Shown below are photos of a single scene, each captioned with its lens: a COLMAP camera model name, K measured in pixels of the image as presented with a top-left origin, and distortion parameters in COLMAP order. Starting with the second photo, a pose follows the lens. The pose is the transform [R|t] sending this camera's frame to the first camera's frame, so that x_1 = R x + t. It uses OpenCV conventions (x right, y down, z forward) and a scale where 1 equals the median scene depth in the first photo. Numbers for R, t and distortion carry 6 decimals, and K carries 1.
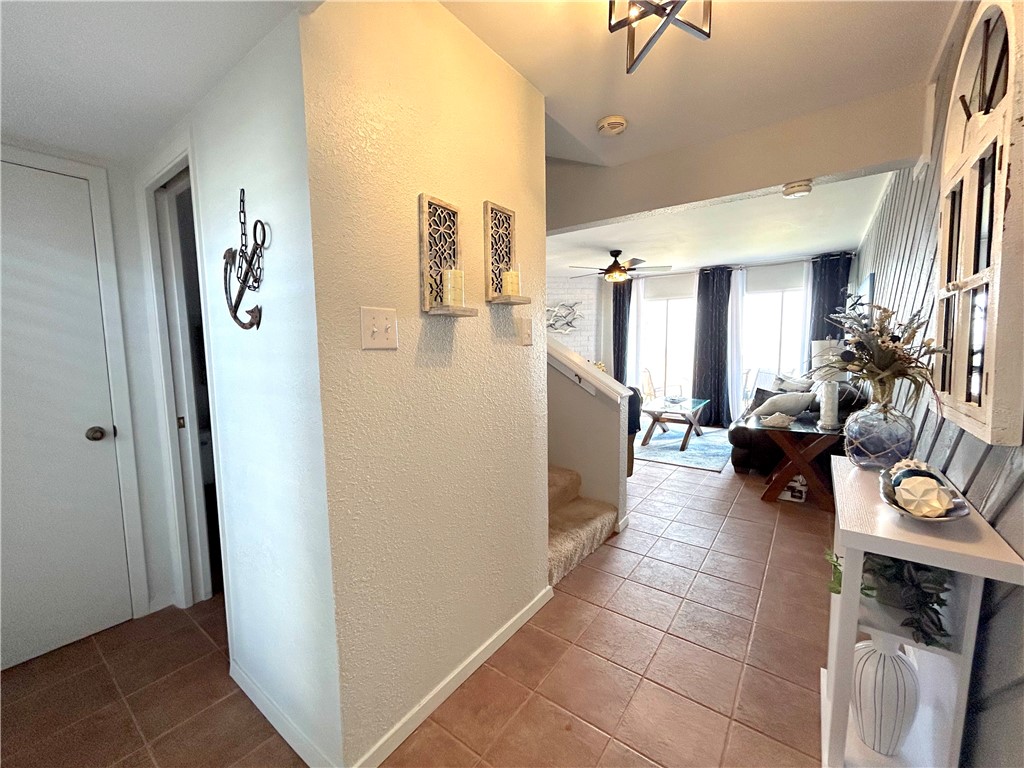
lens RADIAL K [[414.4, 0, 510.7], [0, 414.4, 380.5], [0, 0, 1]] dist [-0.002600, 0.000029]
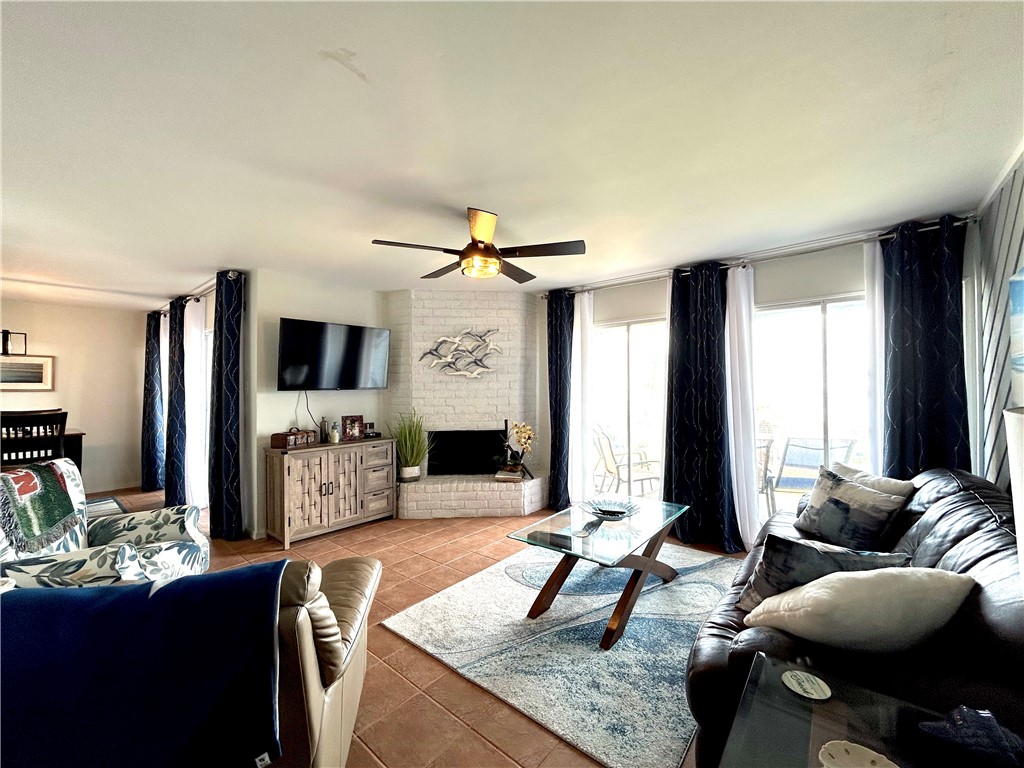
lens RADIAL K [[414.4, 0, 510.7], [0, 414.4, 380.5], [0, 0, 1]] dist [-0.002600, 0.000029]
pose [[0.997880, 0.007310, -0.064672, 0.252798], [-0.014206, 0.994176, -0.106824, -0.043966], [0.063515, 0.107516, 0.992172, 0.397183]]
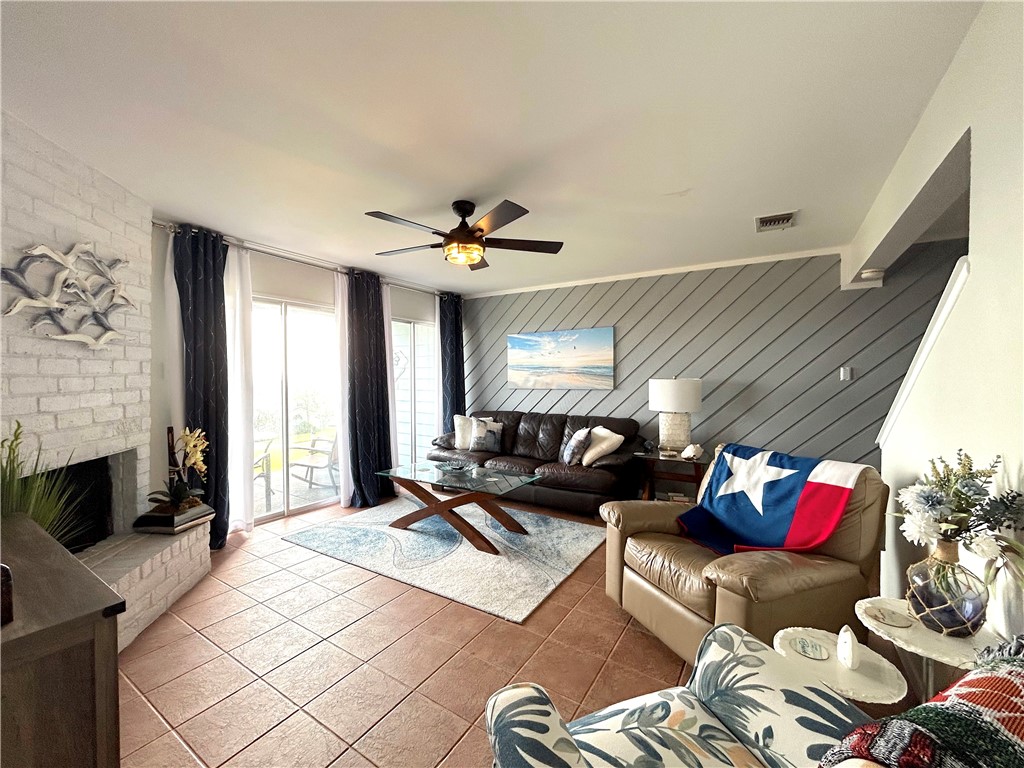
lens RADIAL K [[410.4, 0, 512.0], [0, 410.4, 384.0], [0, 0, 1]] dist [0.015735, 0.000031]
pose [[-0.068801, -0.005648, 0.997614, -0.210803], [0.084248, 0.996379, 0.011451, -0.070716], [-0.994067, 0.084835, -0.068076, 0.777152]]
